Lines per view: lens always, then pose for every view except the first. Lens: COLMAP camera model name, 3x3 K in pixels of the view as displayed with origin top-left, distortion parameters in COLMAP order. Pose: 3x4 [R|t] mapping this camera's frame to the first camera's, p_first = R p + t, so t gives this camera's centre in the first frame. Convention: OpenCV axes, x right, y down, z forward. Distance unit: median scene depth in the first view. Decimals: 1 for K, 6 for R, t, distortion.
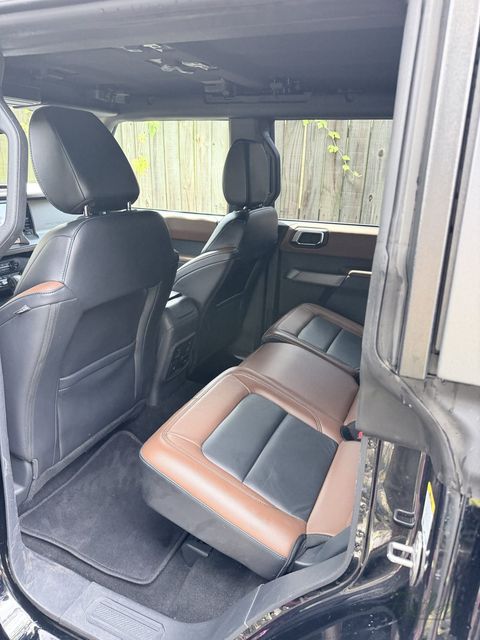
lens RADIAL K [[456.7, 0, 232.1], [0, 456.7, 320.6], [0, 0, 1]] dist [0.093405, -0.127433]
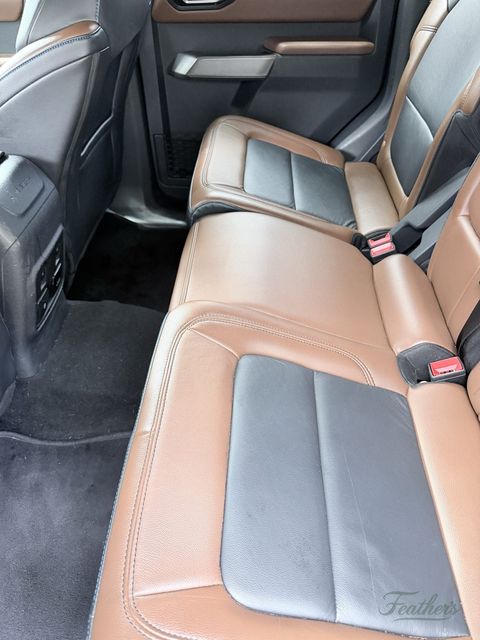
lens RADIAL K [[456.7, 0, 232.1], [0, 456.7, 320.6], [0, 0, 1]] dist [0.093405, -0.127433]
pose [[0.926642, -0.290169, 0.239033, -0.080253], [0.166416, 0.886730, 0.431296, -0.100582], [-0.337106, -0.359878, 0.869970, 0.610733]]
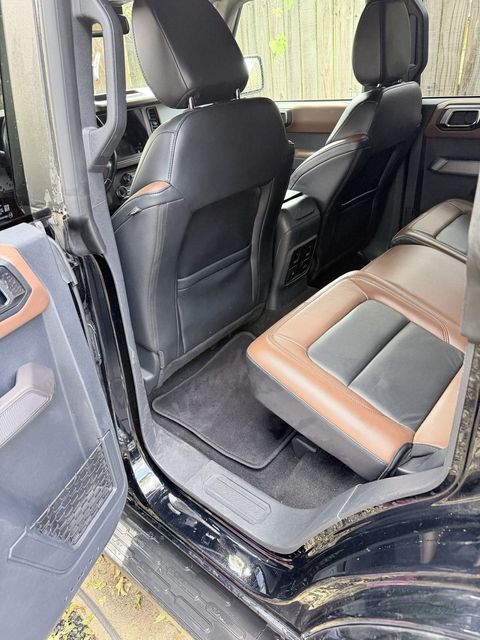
lens RADIAL K [[456.7, 0, 232.1], [0, 456.7, 320.6], [0, 0, 1]] dist [0.093405, -0.127433]
pose [[0.953503, 0.039806, -0.298745, 0.060733], [0.019044, 0.981301, 0.191535, 0.018772], [0.300783, -0.188318, 0.934915, 0.036292]]
